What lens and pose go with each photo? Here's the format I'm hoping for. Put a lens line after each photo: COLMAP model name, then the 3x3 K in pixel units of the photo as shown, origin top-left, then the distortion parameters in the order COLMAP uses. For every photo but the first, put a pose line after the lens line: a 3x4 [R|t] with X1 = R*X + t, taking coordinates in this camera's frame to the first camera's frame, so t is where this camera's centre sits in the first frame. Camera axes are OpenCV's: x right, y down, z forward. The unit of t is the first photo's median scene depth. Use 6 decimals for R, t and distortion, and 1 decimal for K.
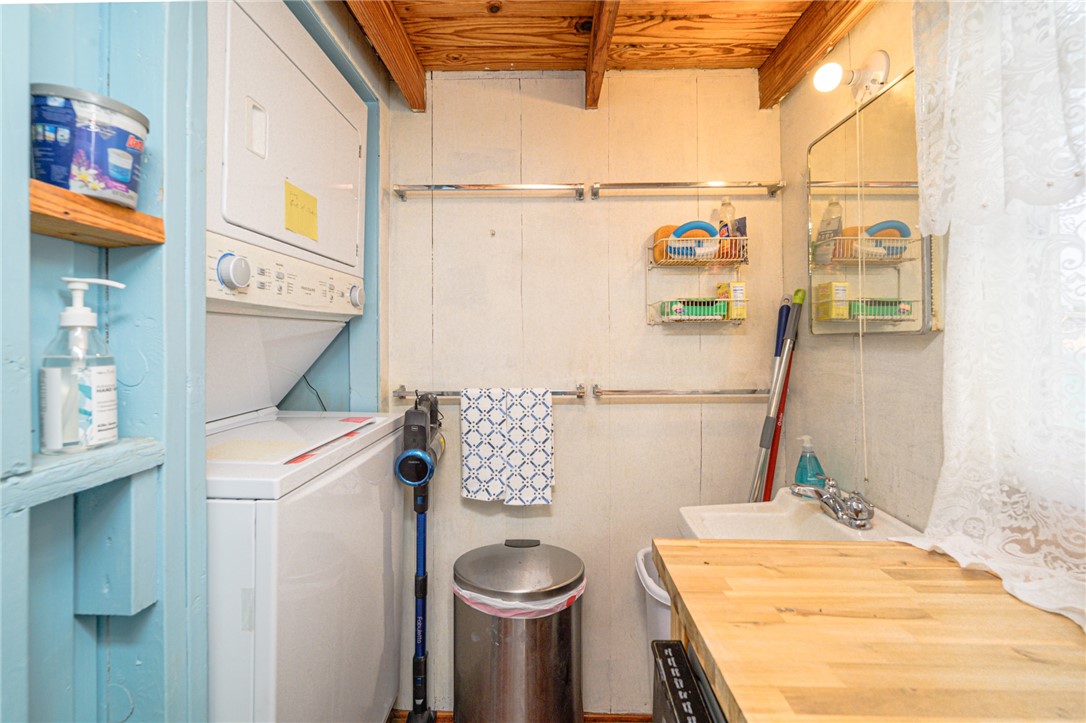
lens RADIAL K [[502.0, 0, 548.0], [0, 502.0, 358.8], [0, 0, 1]] dist [-0.002687, -0.000194]
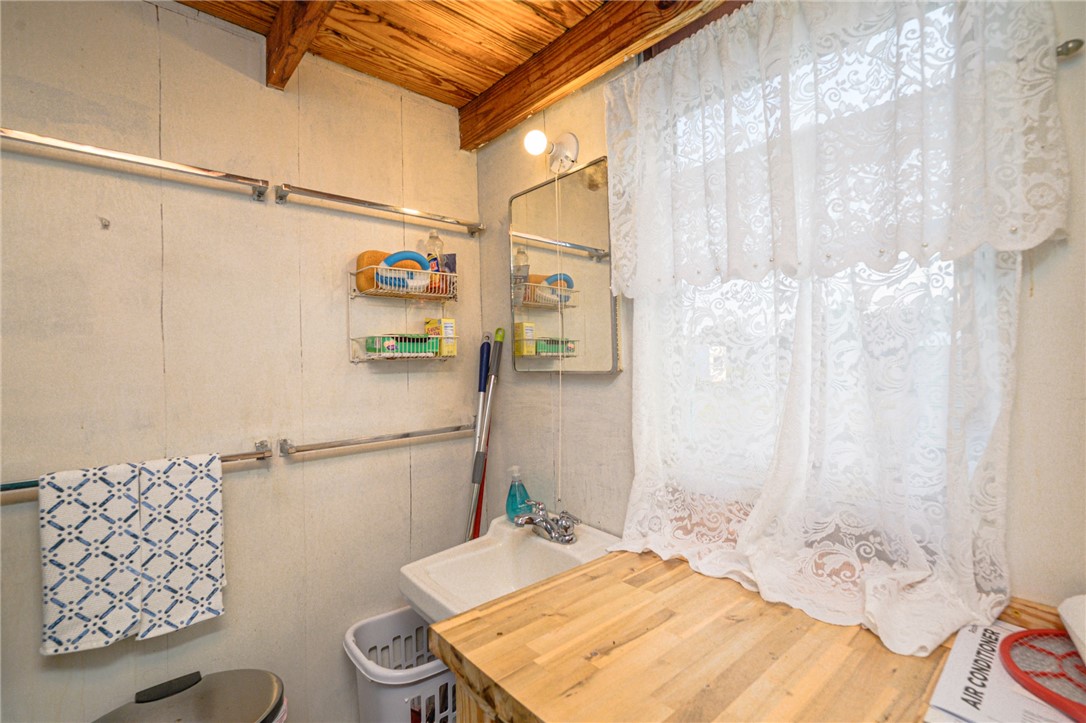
lens RADIAL K [[502.0, 0, 548.0], [0, 502.0, 358.8], [0, 0, 1]] dist [-0.002687, -0.000194]
pose [[0.715647, -0.014707, 0.698307, -0.169980], [0.031396, 0.999445, -0.011126, -0.058016], [-0.697756, 0.029886, 0.715712, 0.166122]]
